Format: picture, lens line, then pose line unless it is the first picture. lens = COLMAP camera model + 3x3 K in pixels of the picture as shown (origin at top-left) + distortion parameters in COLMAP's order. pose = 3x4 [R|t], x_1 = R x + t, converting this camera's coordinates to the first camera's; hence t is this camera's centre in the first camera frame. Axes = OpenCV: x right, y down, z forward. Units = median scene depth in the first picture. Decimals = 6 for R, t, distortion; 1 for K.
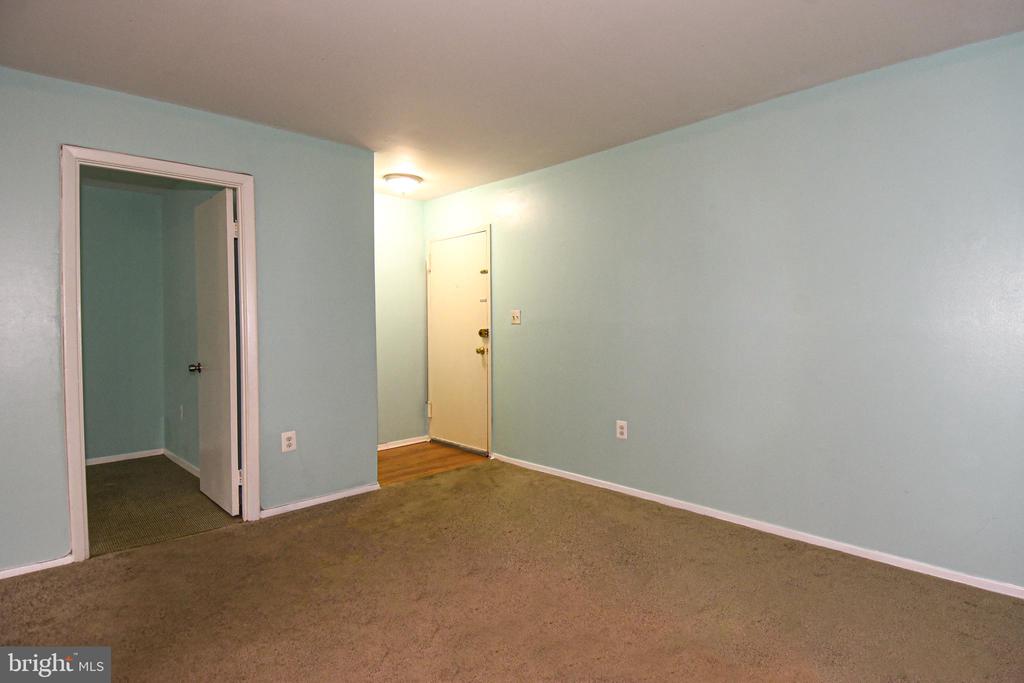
lens RADIAL K [[544.6, 0, 533.3], [0, 544.6, 341.4], [0, 0, 1]] dist [0.015995, -0.022077]
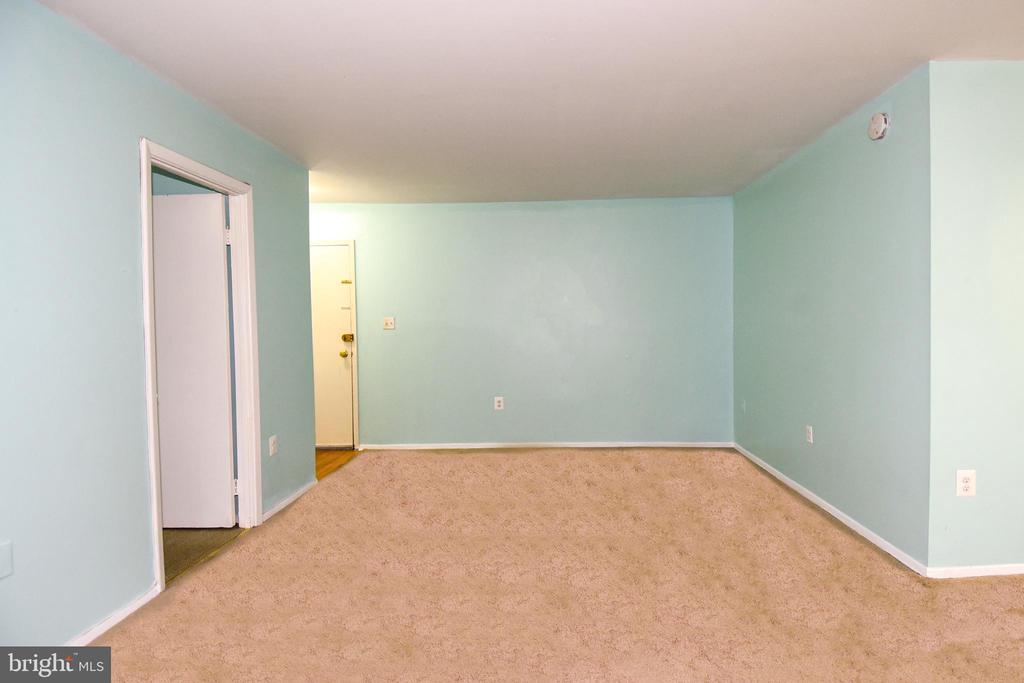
lens RADIAL K [[544.6, 0, 521.5], [0, 544.6, 337.9], [0, 0, 1]] dist [0.015995, -0.022077]
pose [[0.741204, -0.029151, 0.670646, -0.578556], [0.037535, 0.999293, 0.001951, -0.003965], [-0.670229, 0.023727, 0.741775, -0.056847]]
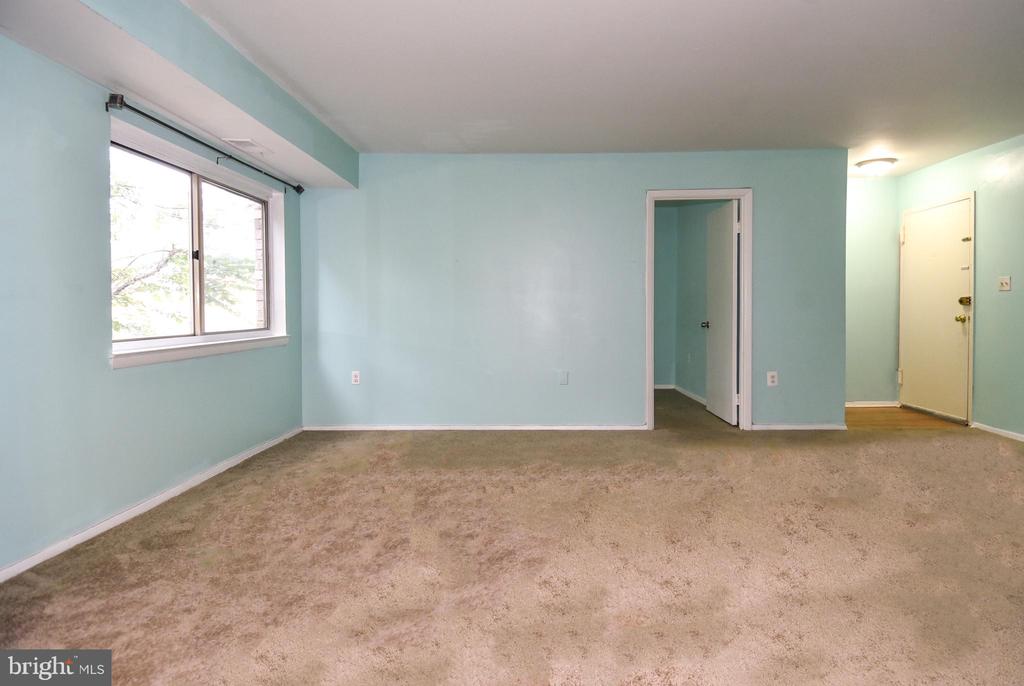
lens RADIAL K [[544.6, 0, 520.1], [0, 544.6, 322.2], [0, 0, 1]] dist [0.015995, -0.022077]
pose [[0.688686, 0.018818, -0.724816, 0.073427], [-0.018894, 0.999789, 0.008005, 0.031535], [0.724814, 0.008181, 0.688896, -0.283415]]
